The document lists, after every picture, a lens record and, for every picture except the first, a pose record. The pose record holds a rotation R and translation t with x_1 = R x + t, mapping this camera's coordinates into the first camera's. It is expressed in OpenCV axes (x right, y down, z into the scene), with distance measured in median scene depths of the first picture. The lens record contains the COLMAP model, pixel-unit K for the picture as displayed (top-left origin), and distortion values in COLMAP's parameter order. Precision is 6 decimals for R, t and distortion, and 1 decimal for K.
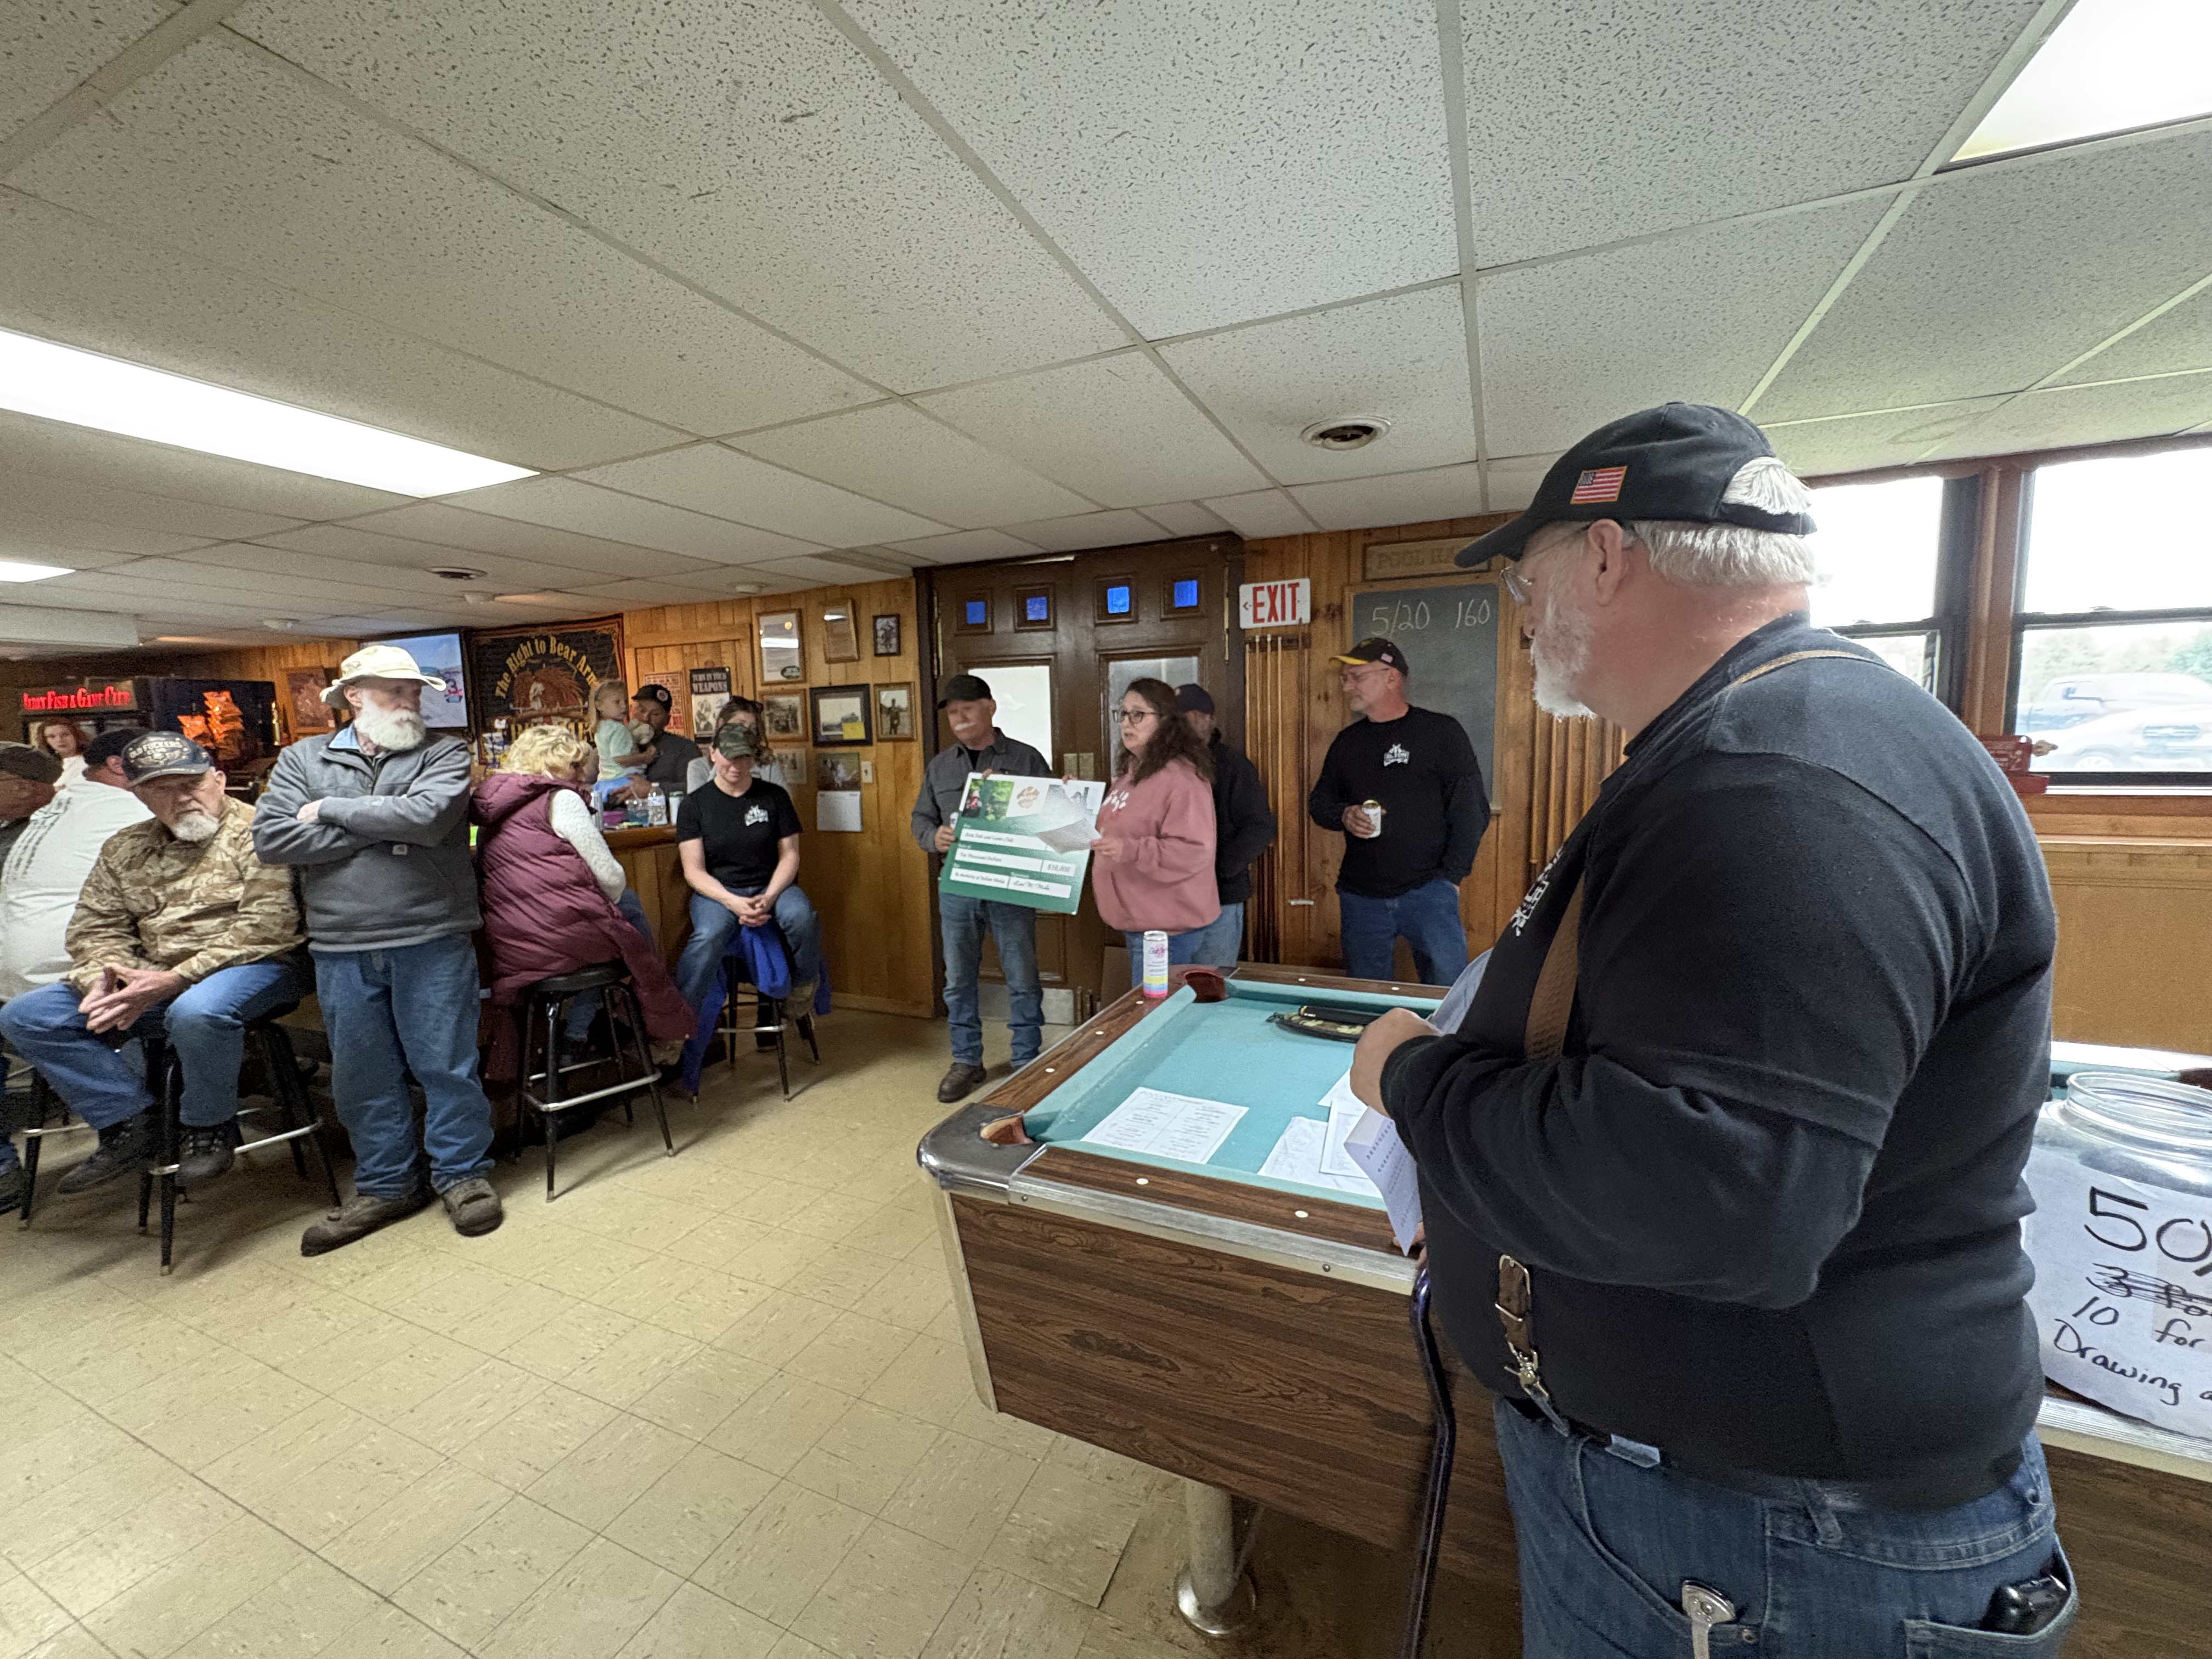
lens RADIAL K [[881.1, 0, 1103.2], [0, 881.1, 828.3], [0, 0, 1]] dist [-0.000800, 0.000498]
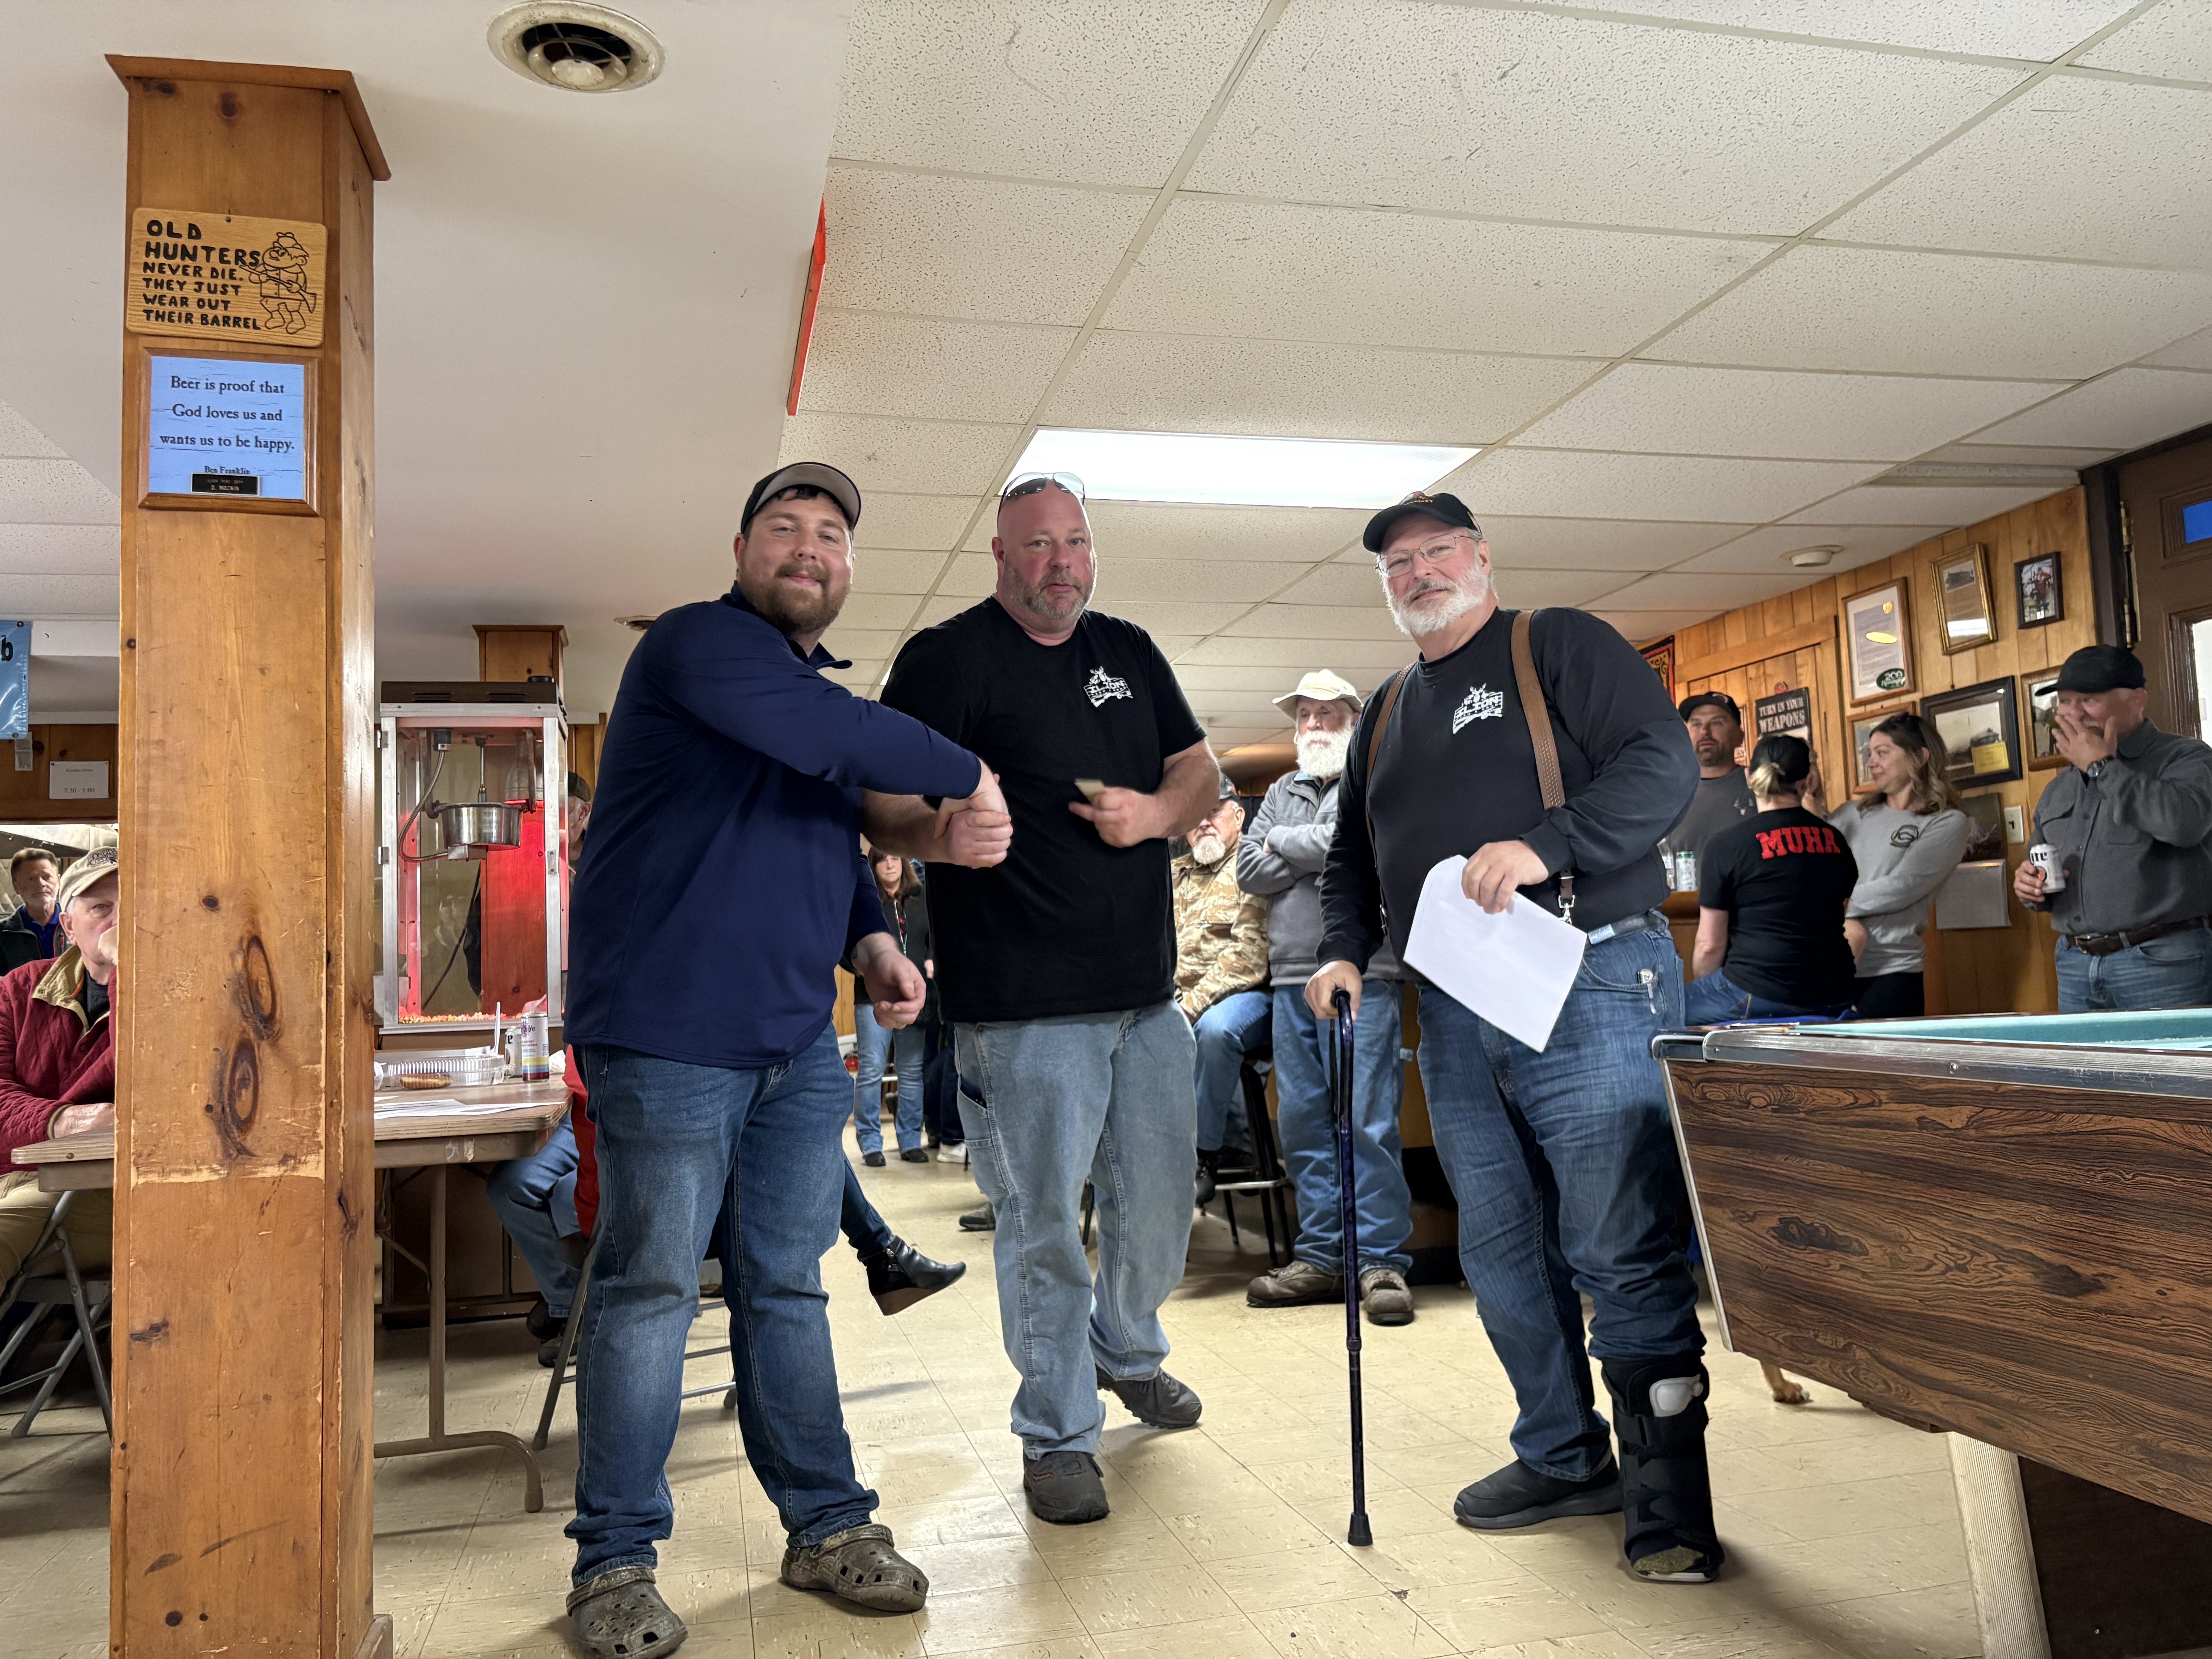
lens RADIAL K [[1640.6, 0, 1103.2], [0, 1640.6, 827.4], [0, 0, 1]] dist [0.064627, -0.083971]
pose [[0.613232, -0.063597, -0.787339, 0.241529], [-0.061912, 0.989818, -0.128173, 0.122996], [0.787473, 0.127345, 0.603050, -0.153073]]
